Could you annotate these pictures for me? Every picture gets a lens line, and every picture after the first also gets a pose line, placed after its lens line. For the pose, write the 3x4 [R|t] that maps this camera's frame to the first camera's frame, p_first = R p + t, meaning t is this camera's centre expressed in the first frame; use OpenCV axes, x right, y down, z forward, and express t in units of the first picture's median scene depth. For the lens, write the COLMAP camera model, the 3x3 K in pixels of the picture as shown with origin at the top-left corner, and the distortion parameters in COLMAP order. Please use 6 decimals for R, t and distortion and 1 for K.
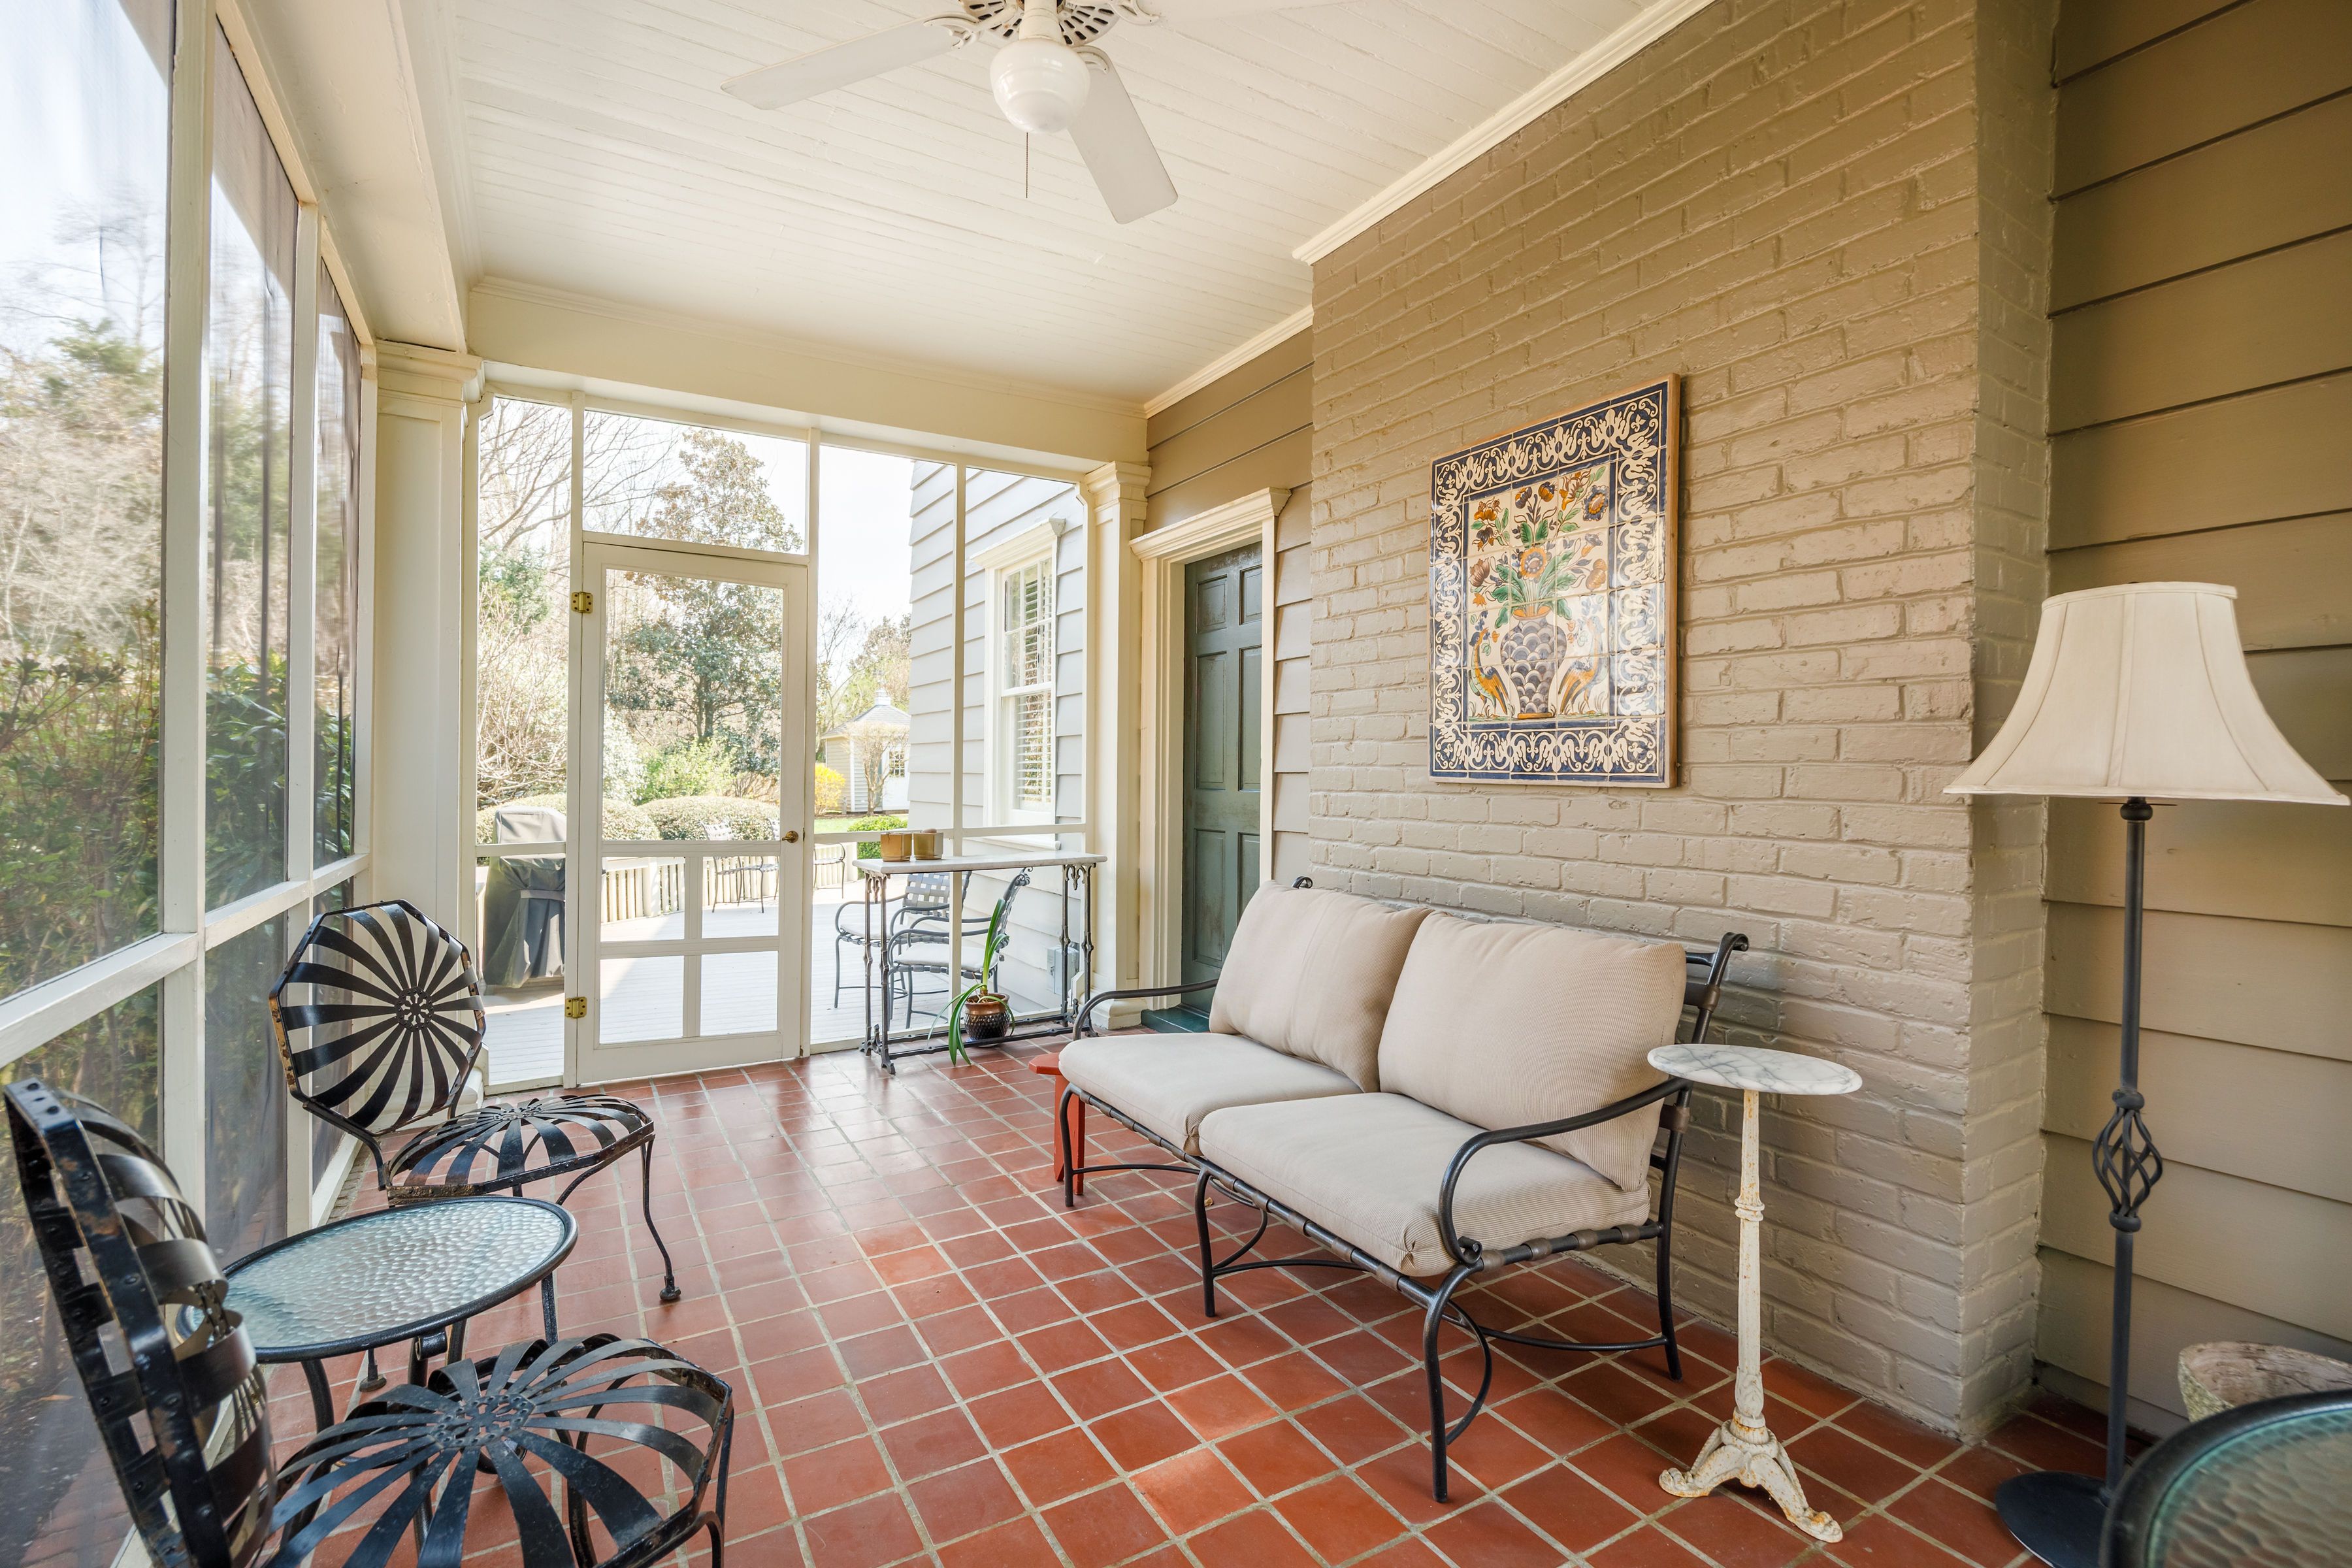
lens RADIAL K [[1044.3, 0, 1165.0], [0, 1044.3, 790.4], [0, 0, 1]] dist [-0.000725, 0.000048]
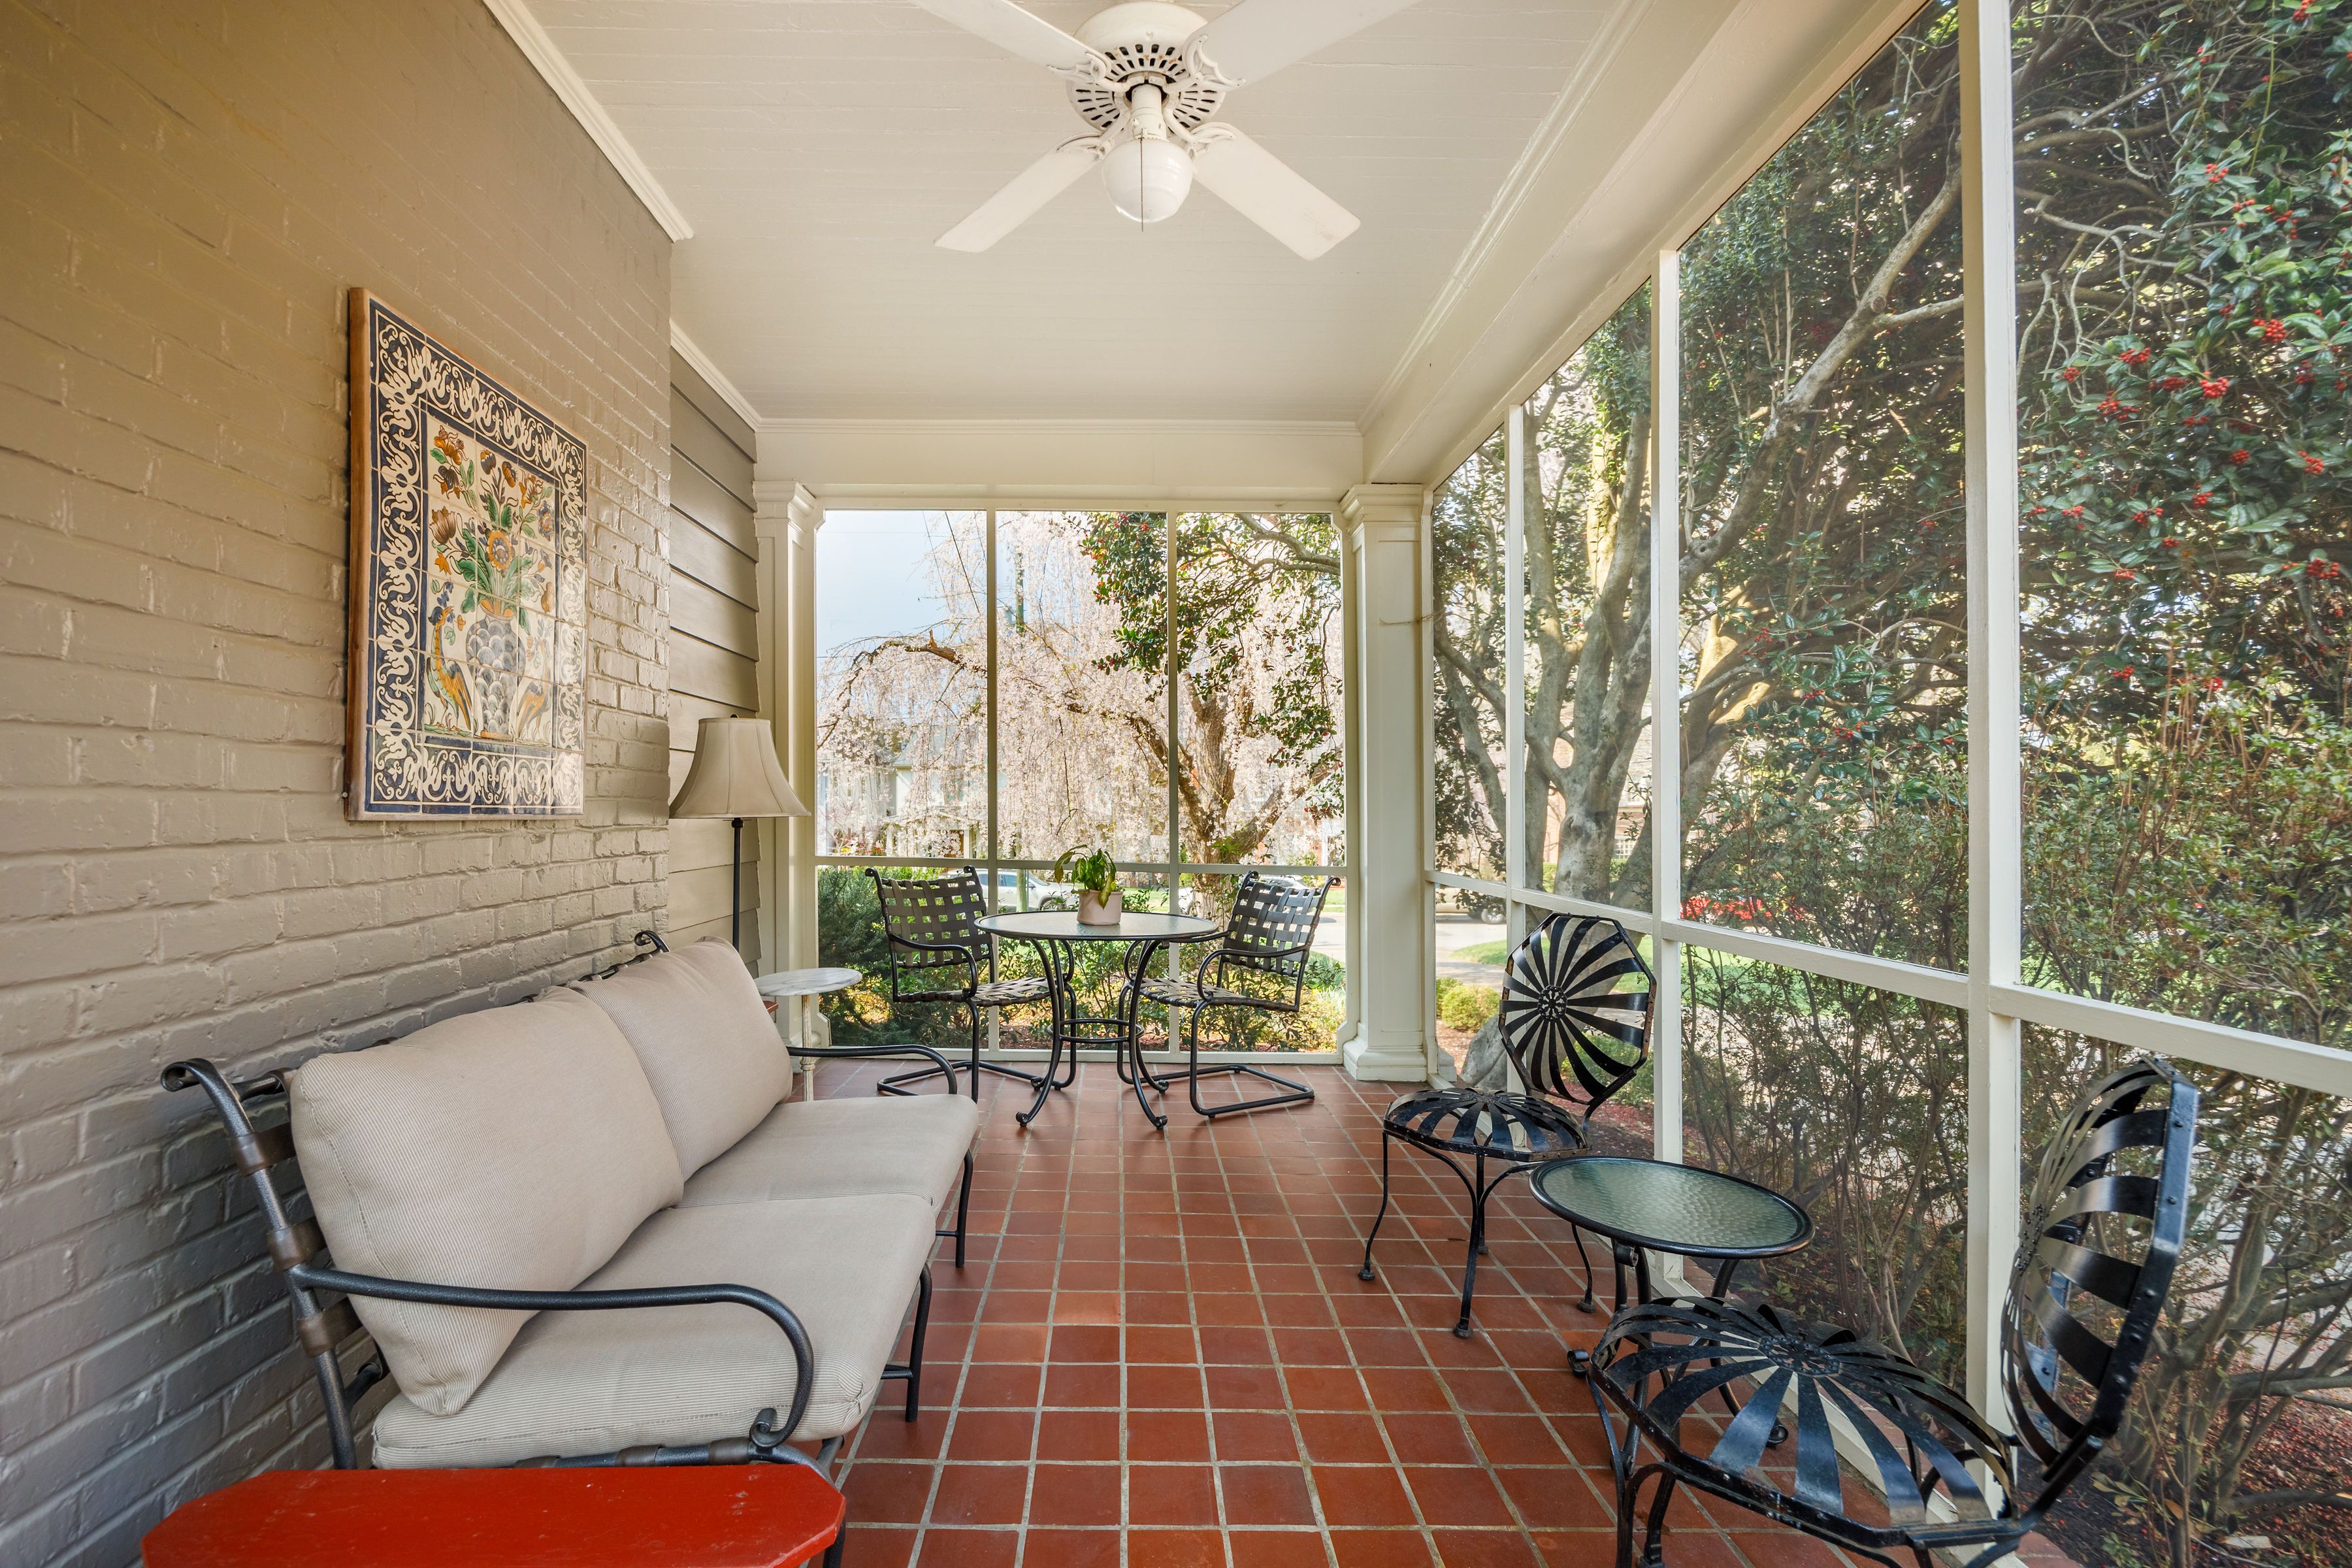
lens RADIAL K [[1044.3, 0, 1158.5], [0, 1044.3, 787.2], [0, 0, 1]] dist [-0.000725, 0.000048]
pose [[-0.877942, 0.002113, 0.478761, -0.477379], [0.001727, 0.999998, -0.001246, -0.028340], [-0.478763, -0.000267, -0.877944, 1.417335]]
